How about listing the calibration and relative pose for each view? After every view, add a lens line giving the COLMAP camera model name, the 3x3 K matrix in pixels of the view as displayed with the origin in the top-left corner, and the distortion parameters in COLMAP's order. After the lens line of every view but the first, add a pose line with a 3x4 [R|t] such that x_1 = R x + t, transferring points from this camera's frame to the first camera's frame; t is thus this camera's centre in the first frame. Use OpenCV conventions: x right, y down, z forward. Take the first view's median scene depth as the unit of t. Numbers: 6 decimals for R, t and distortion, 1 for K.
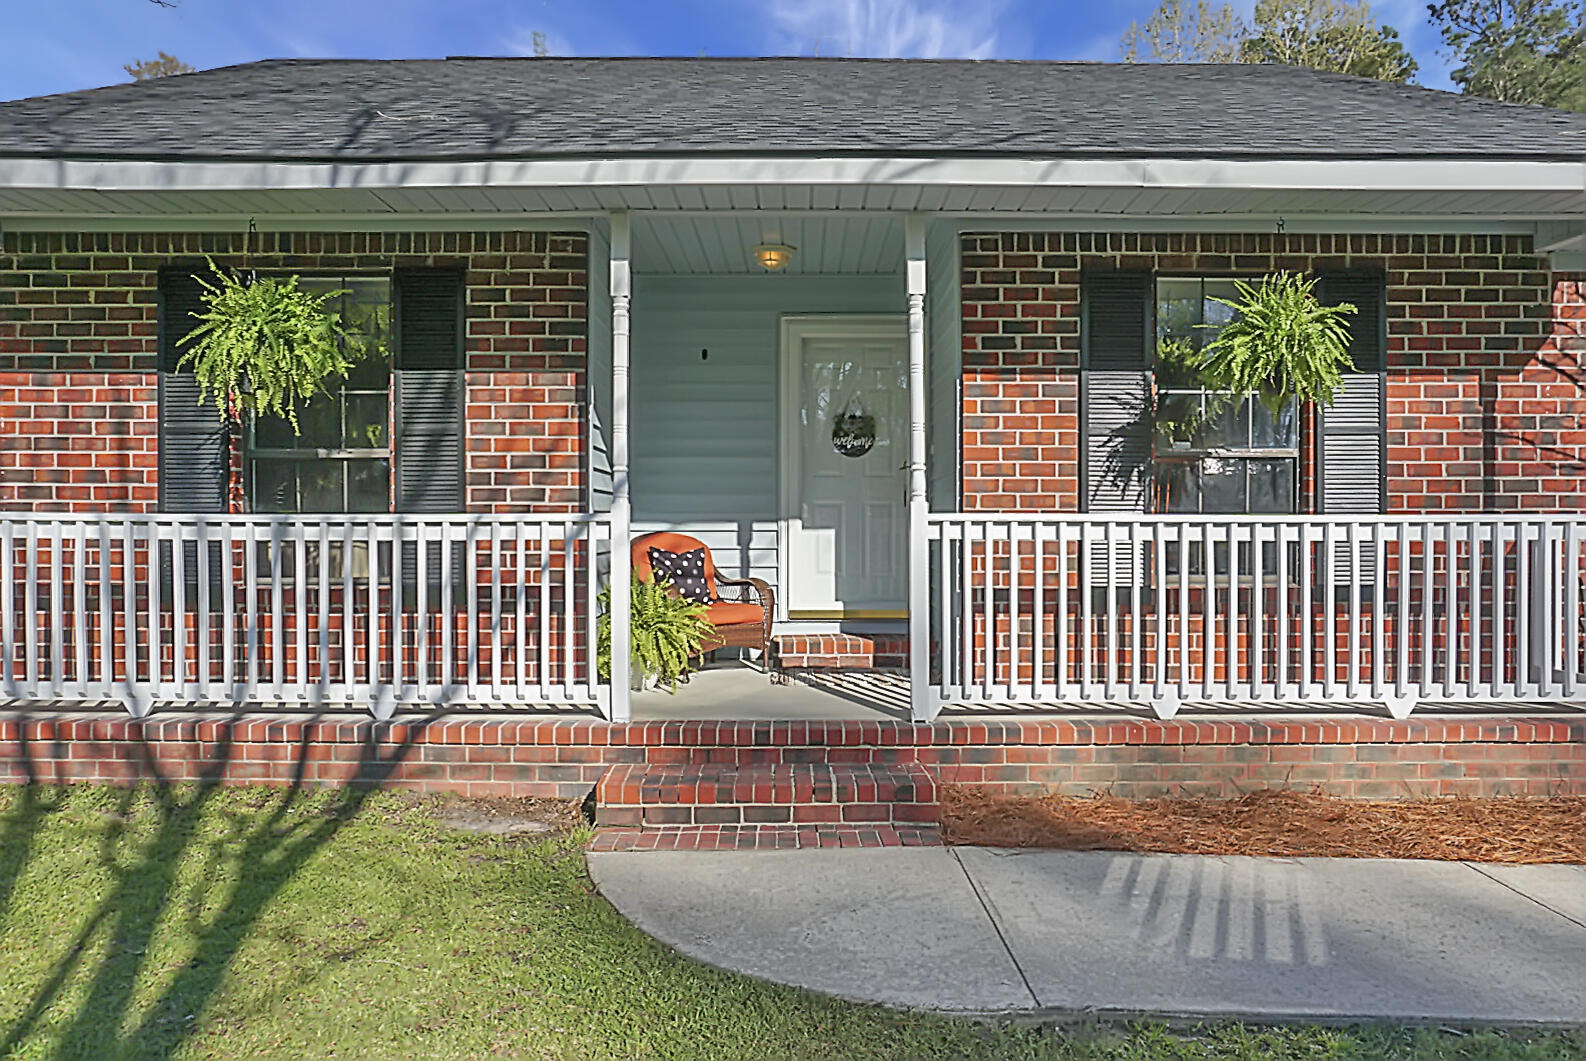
lens RADIAL K [[1089.0, 0, 784.9], [0, 1089.0, 519.7], [0, 0, 1]] dist [-0.029849, 0.018446]
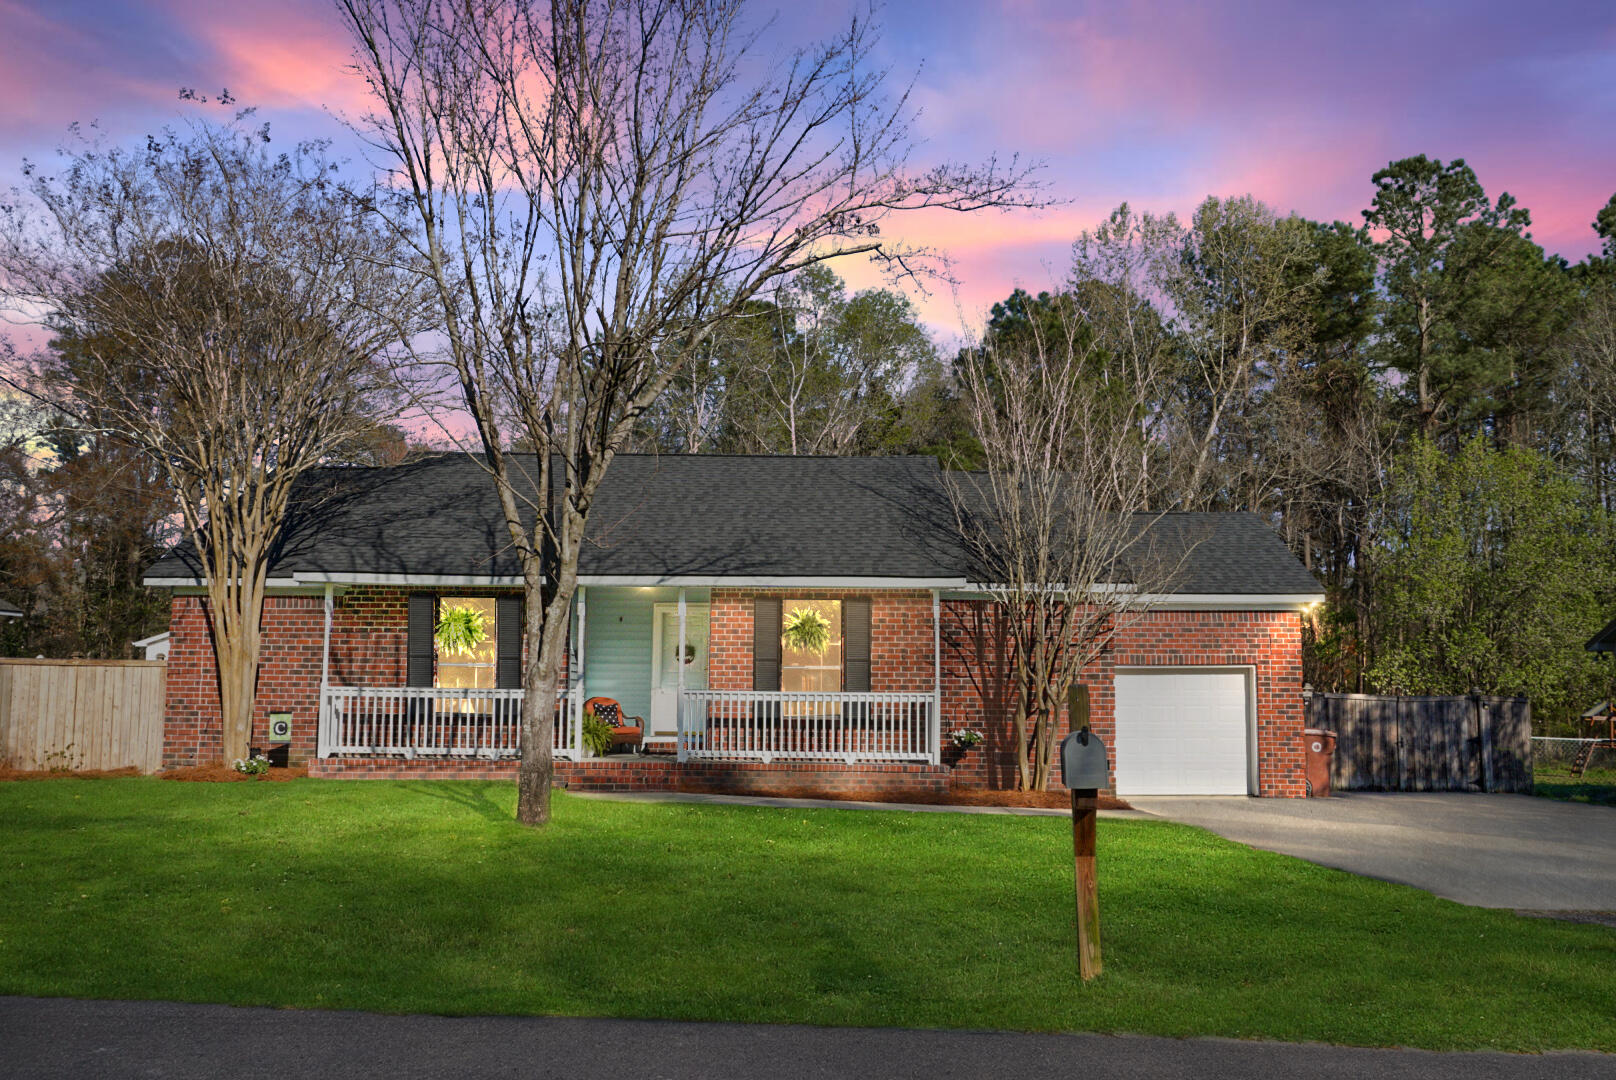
lens RADIAL K [[1359.5, 0, 803.6], [0, 1359.5, 541.0], [0, 0, 1]] dist [0.012997, 0.002808]
pose [[0.999678, 0.005736, -0.024705, 0.472084], [-0.008306, 0.994414, -0.105219, -0.020225], [0.023963, 0.105390, 0.994142, -2.321923]]
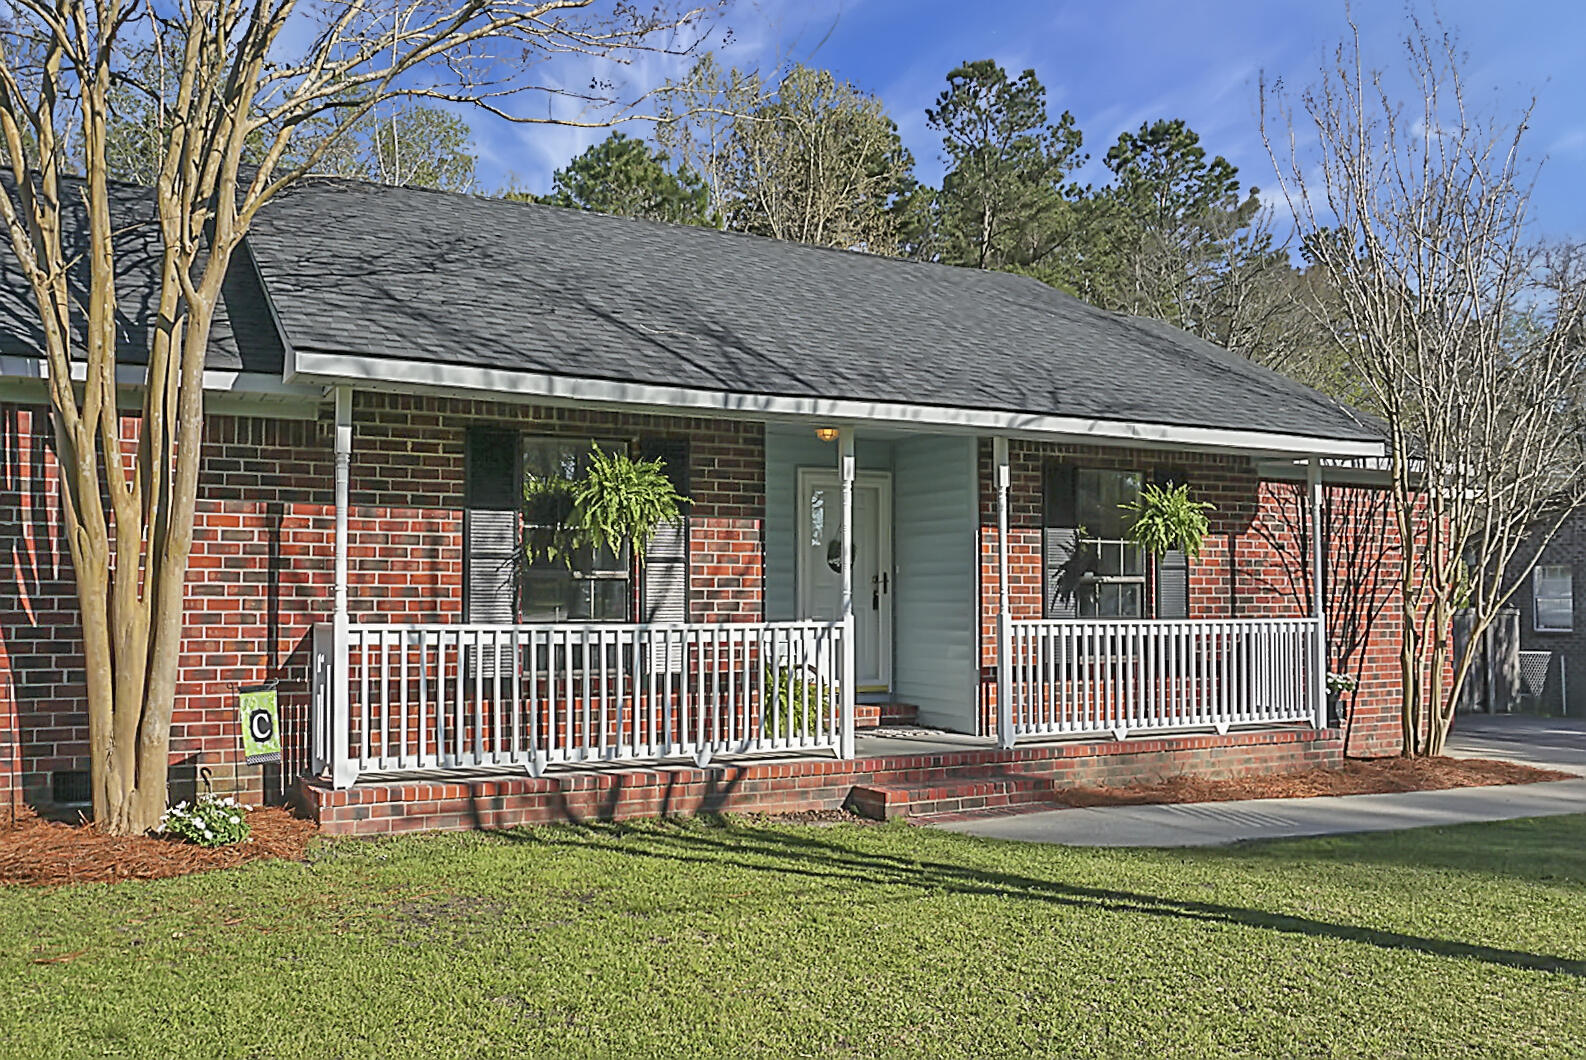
lens RADIAL K [[1334.2, 0, 773.8], [0, 1334.2, 551.5], [0, 0, 1]] dist [0.012997, 0.002808]
pose [[0.885426, 0.017082, 0.464466, -0.979946], [-0.003219, 0.999526, -0.030624, -0.041268], [-0.464768, 0.025620, 0.885062, -0.539564]]
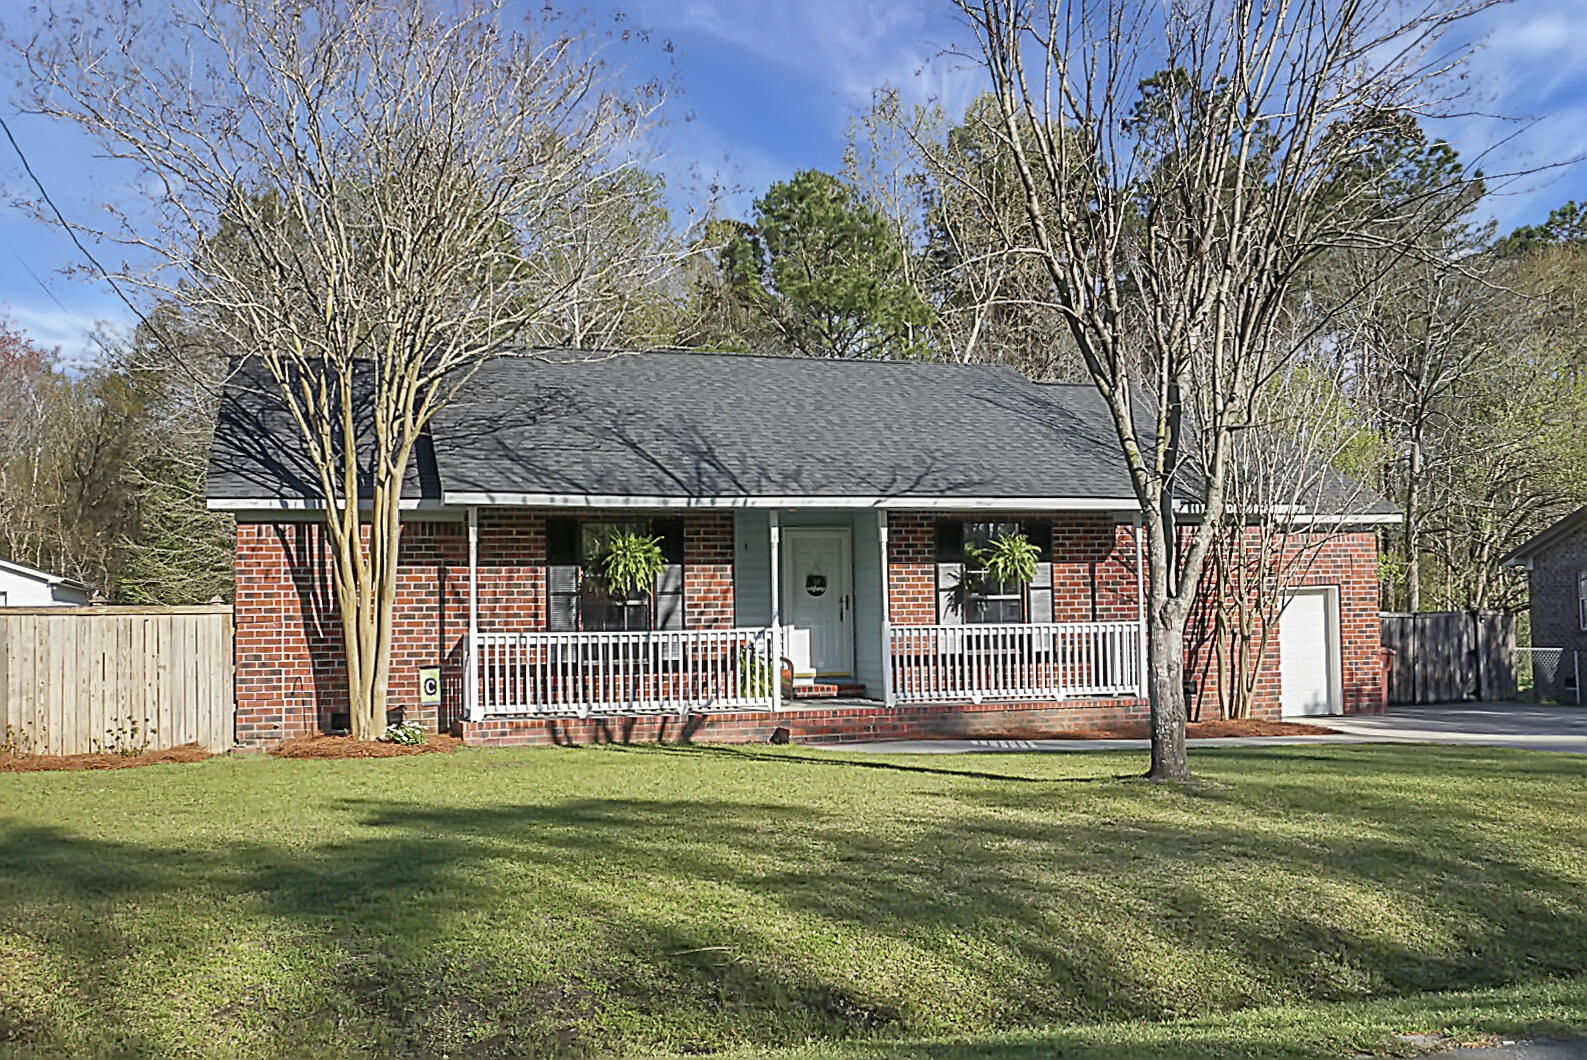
lens RADIAL K [[1507.8, 0, 801.5], [0, 1507.8, 537.9], [0, 0, 1]] dist [0.004029, 0.000000]
pose [[0.954144, -0.001418, 0.299344, -0.998511], [0.016253, 0.998759, -0.047076, -0.043654], [-0.298905, 0.049783, 0.952983, -2.063900]]
